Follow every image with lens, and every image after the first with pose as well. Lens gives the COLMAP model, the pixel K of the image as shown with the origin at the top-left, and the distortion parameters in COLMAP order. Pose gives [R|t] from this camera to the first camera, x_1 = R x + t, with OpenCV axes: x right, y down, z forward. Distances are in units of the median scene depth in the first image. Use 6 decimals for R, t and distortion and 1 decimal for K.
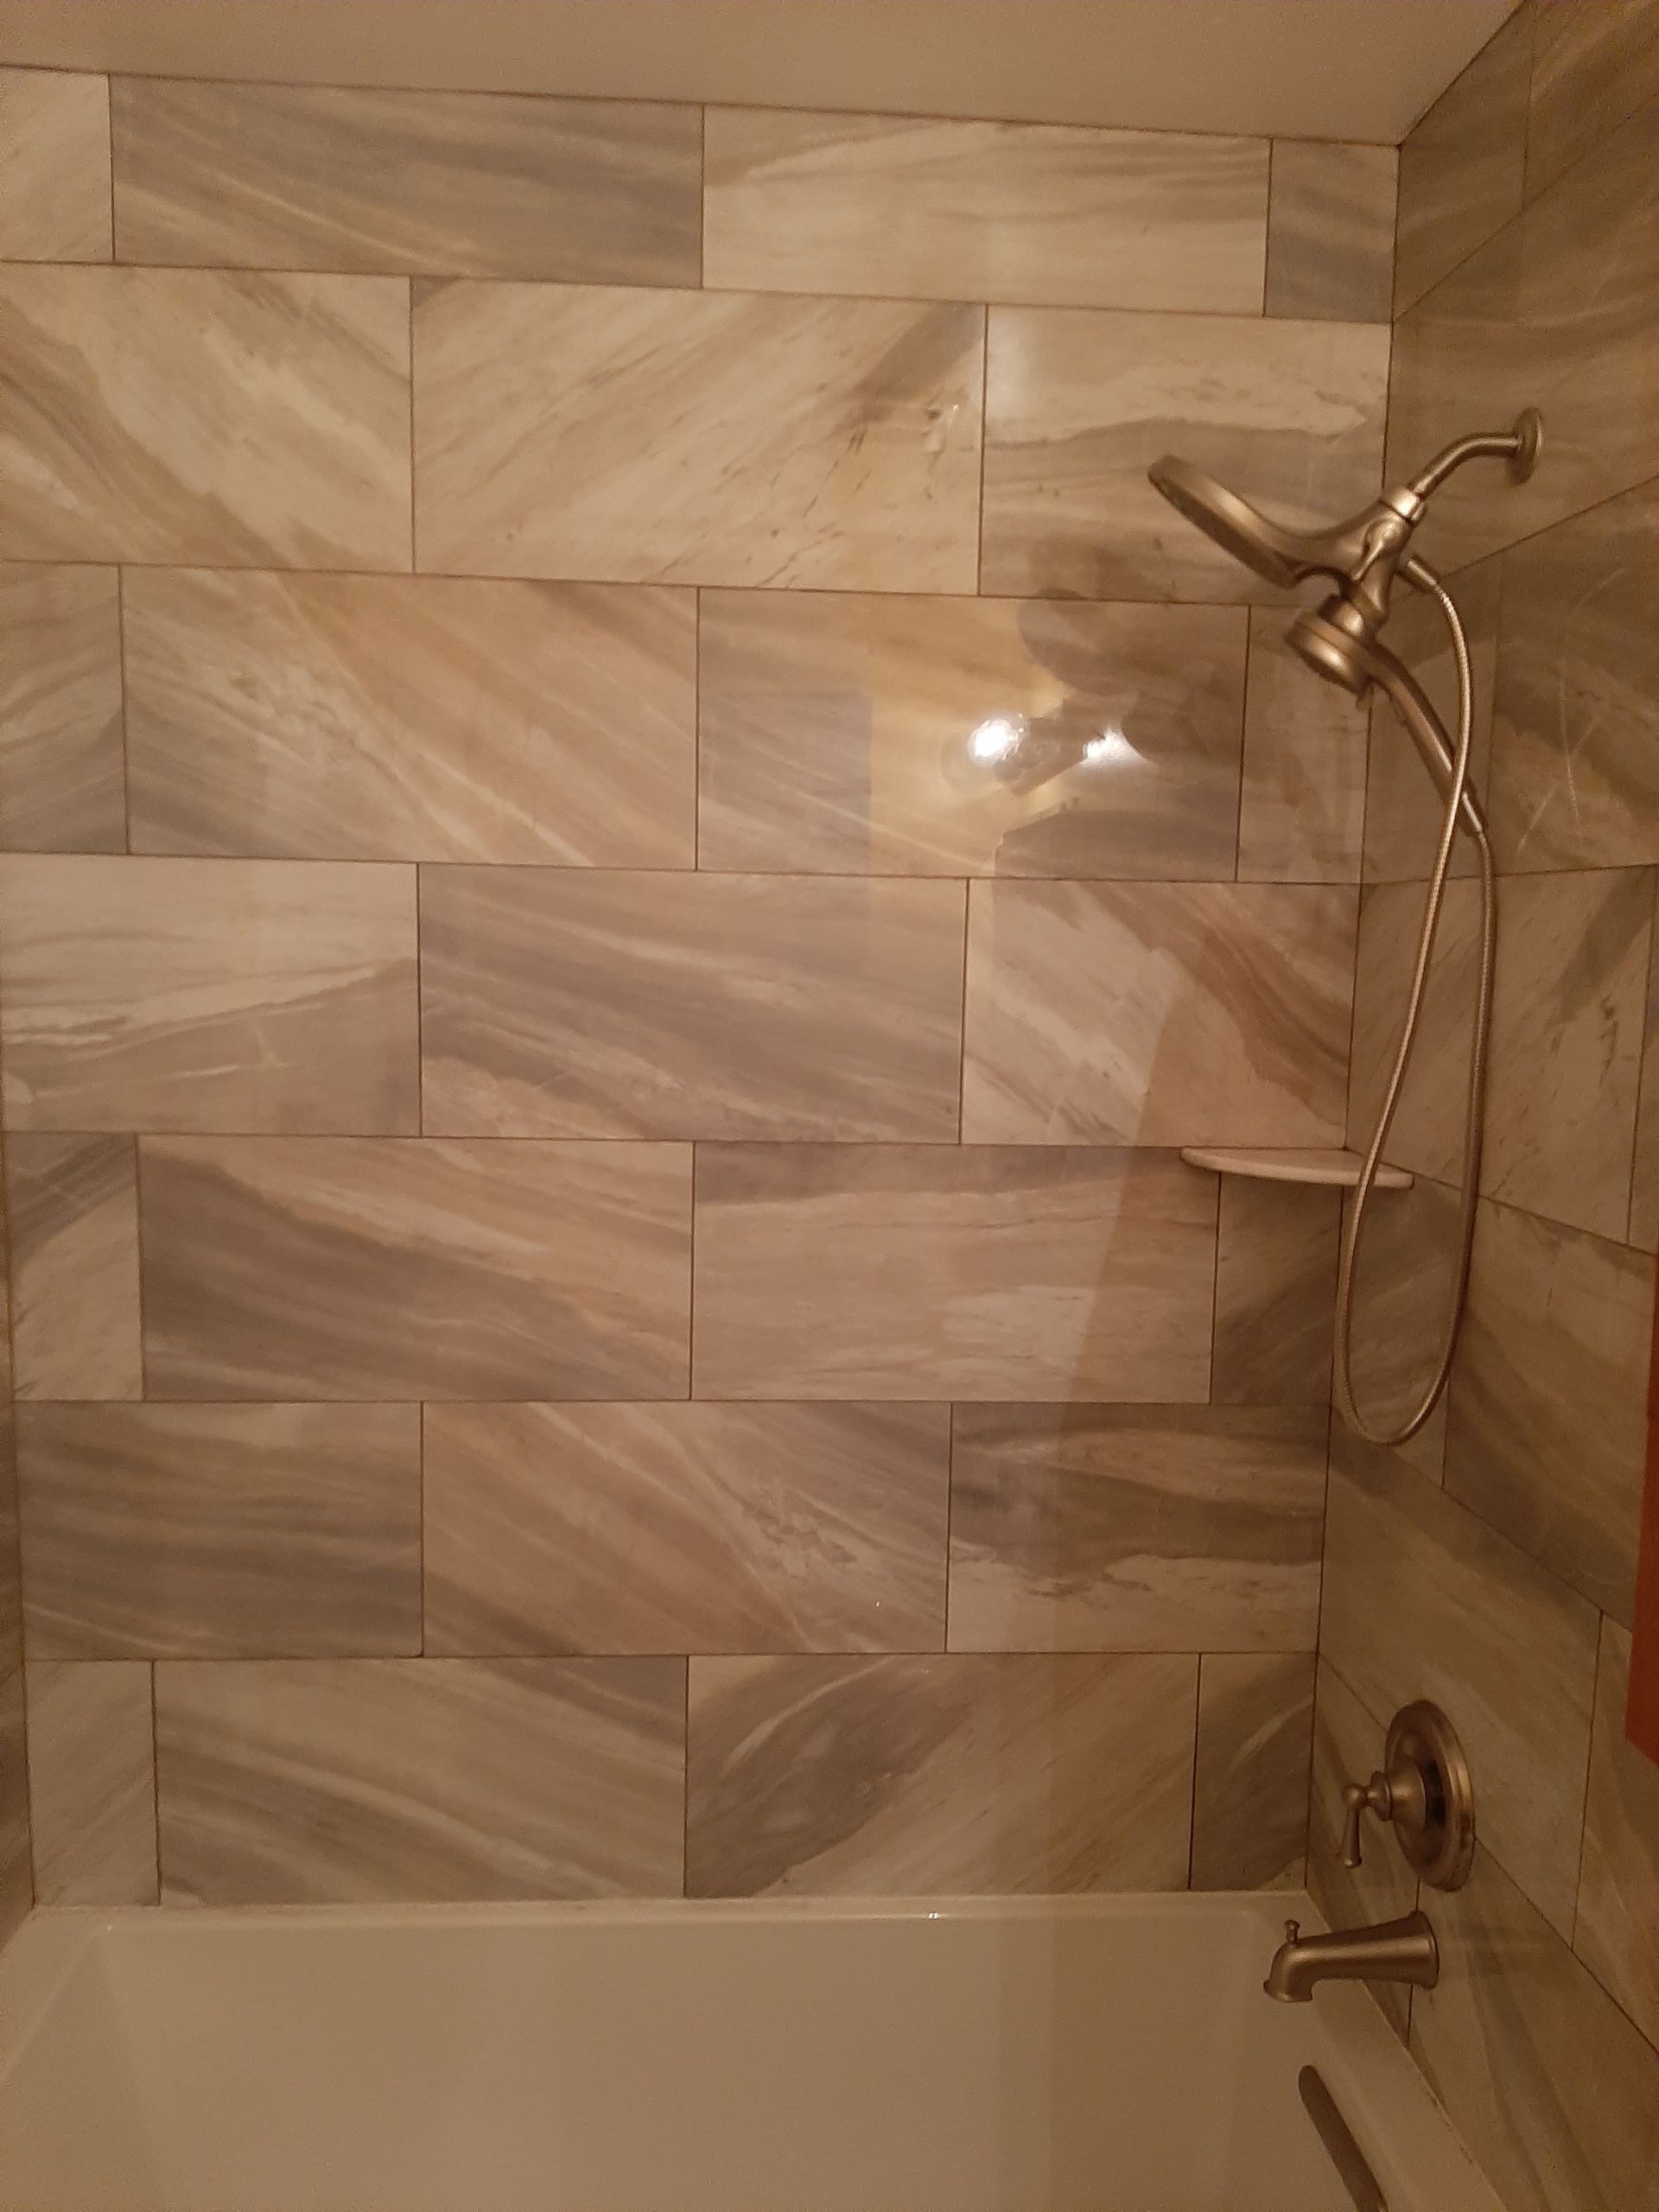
lens RADIAL K [[1714.9, 0, 825.8], [0, 1714.9, 1102.5], [0, 0, 1]] dist [0.051477, -0.099841]
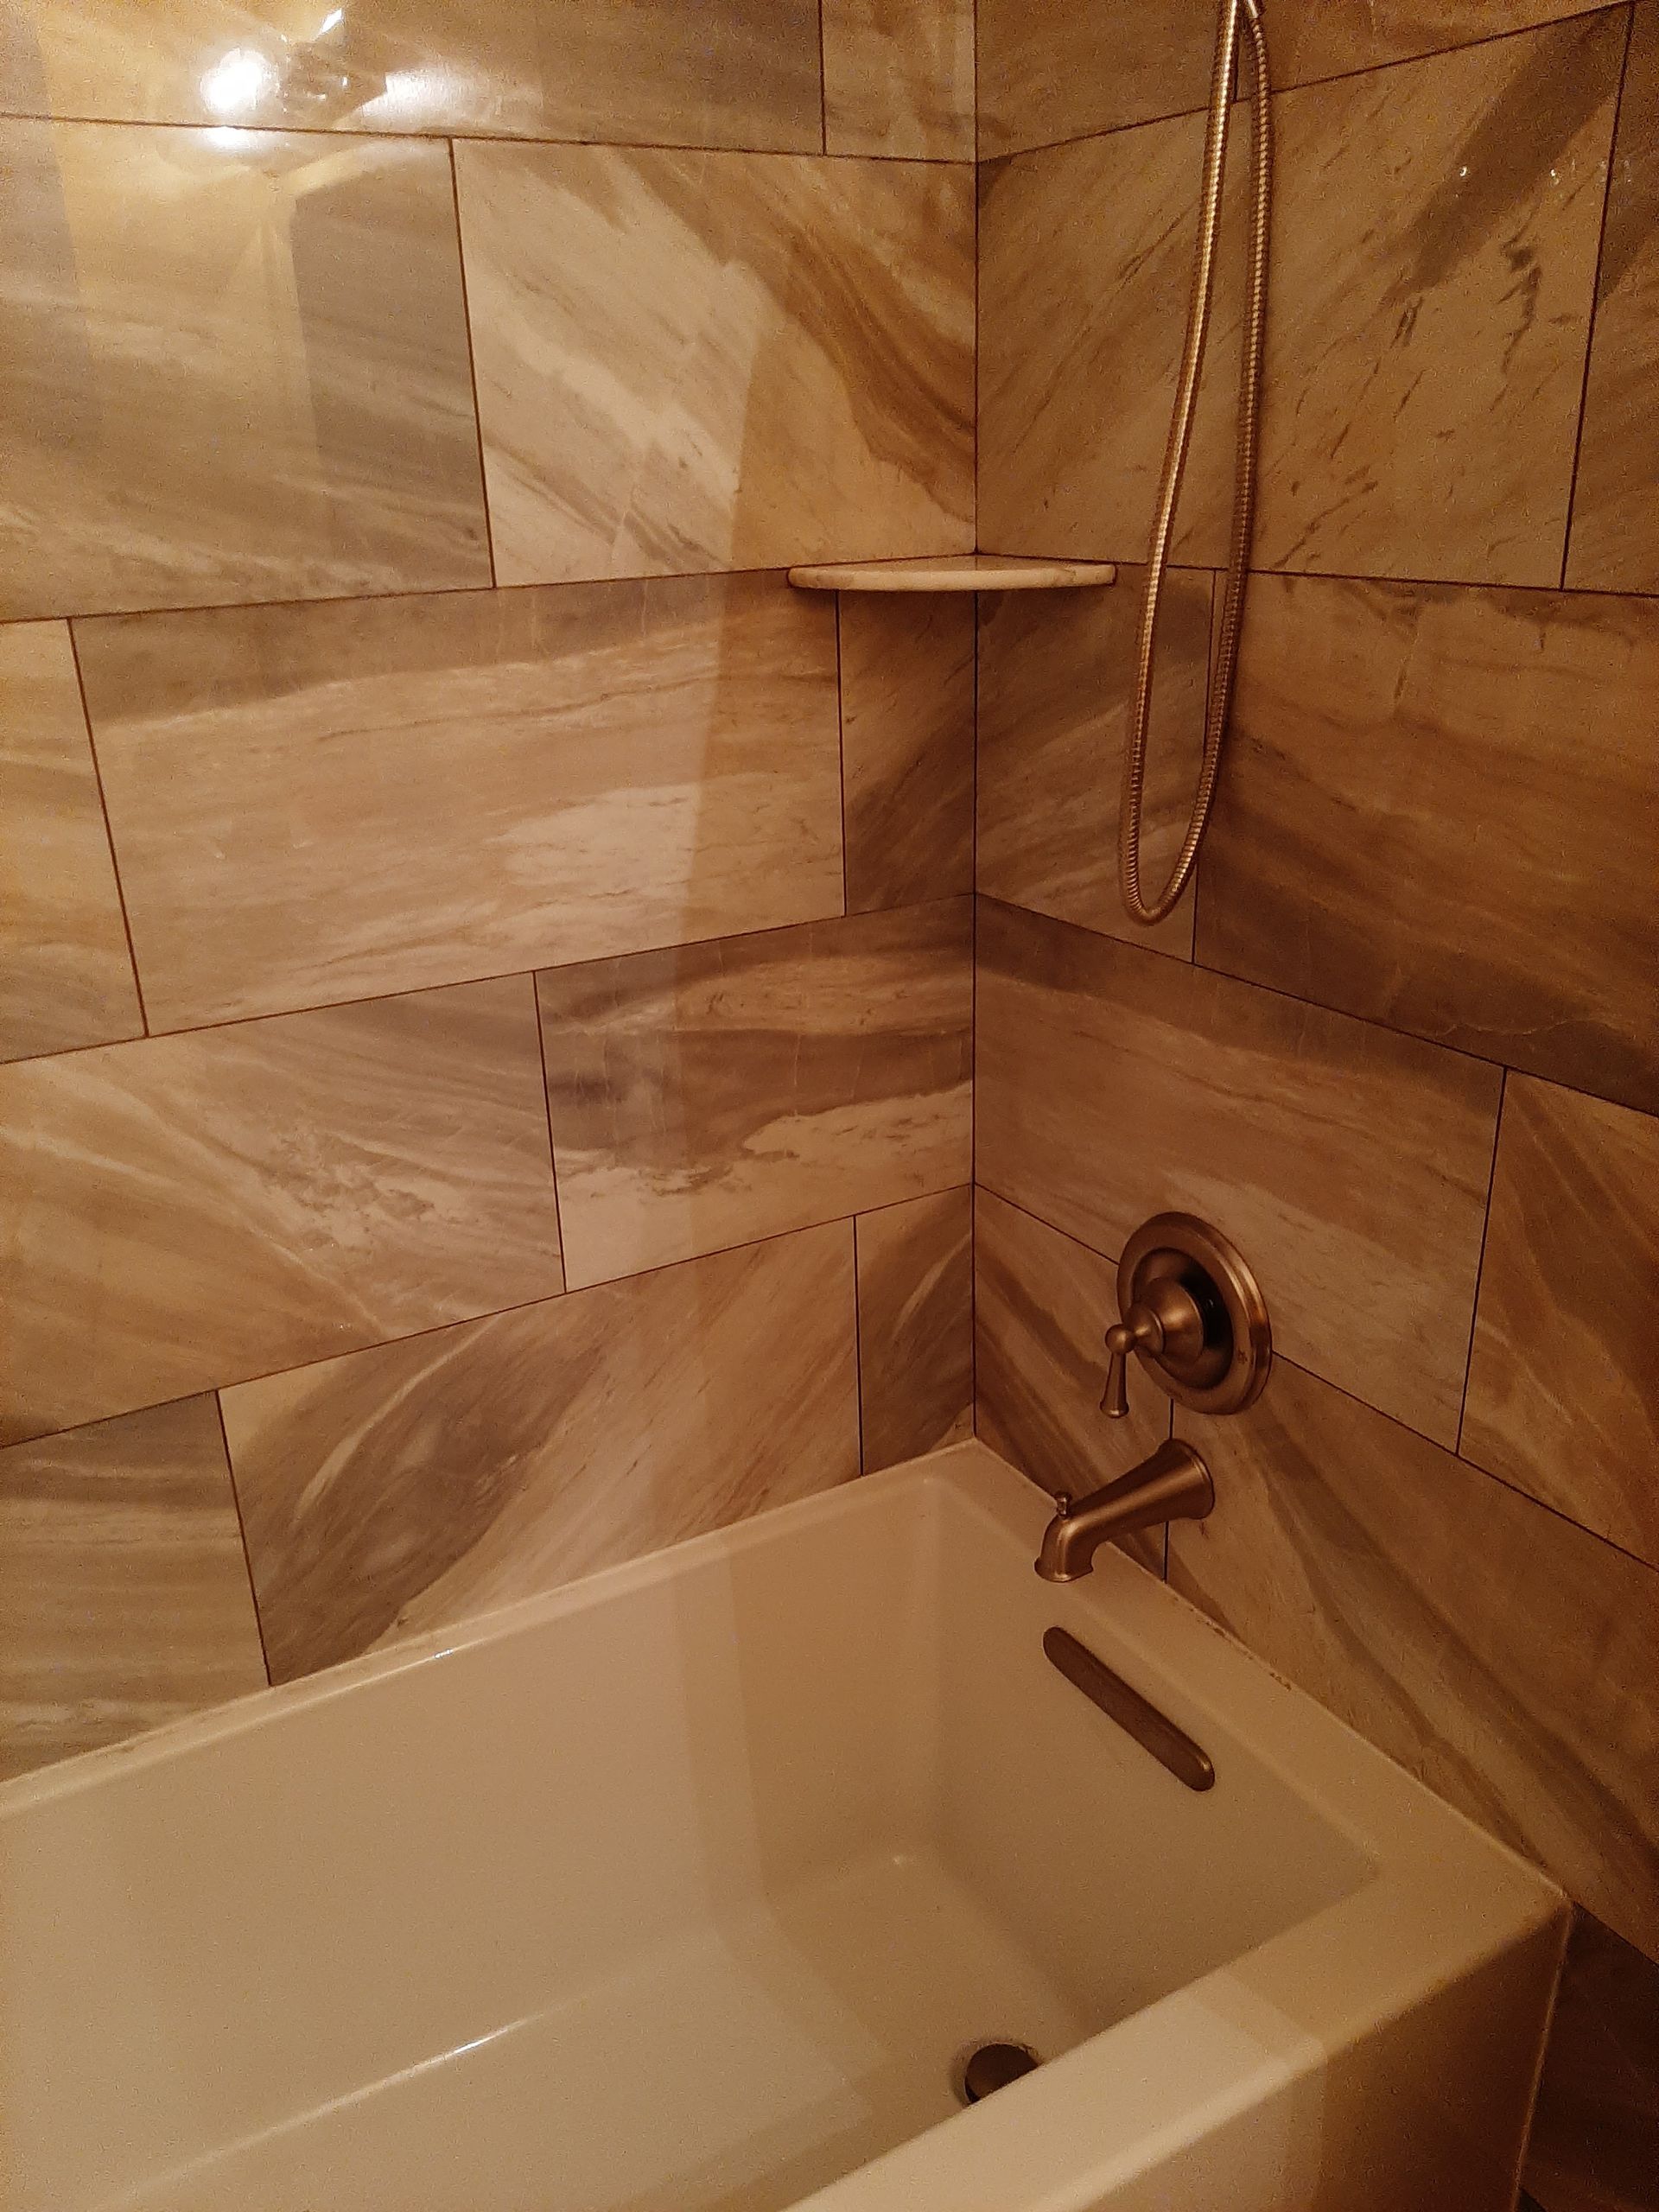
lens RADIAL K [[1714.9, 0, 818.2], [0, 1714.9, 1128.3], [0, 0, 1]] dist [0.051477, -0.099841]
pose [[0.894136, -0.209418, 0.395809, -0.117452], [0.094177, 0.952080, 0.290987, 0.041040], [-0.437780, -0.222906, 0.871012, 0.314057]]
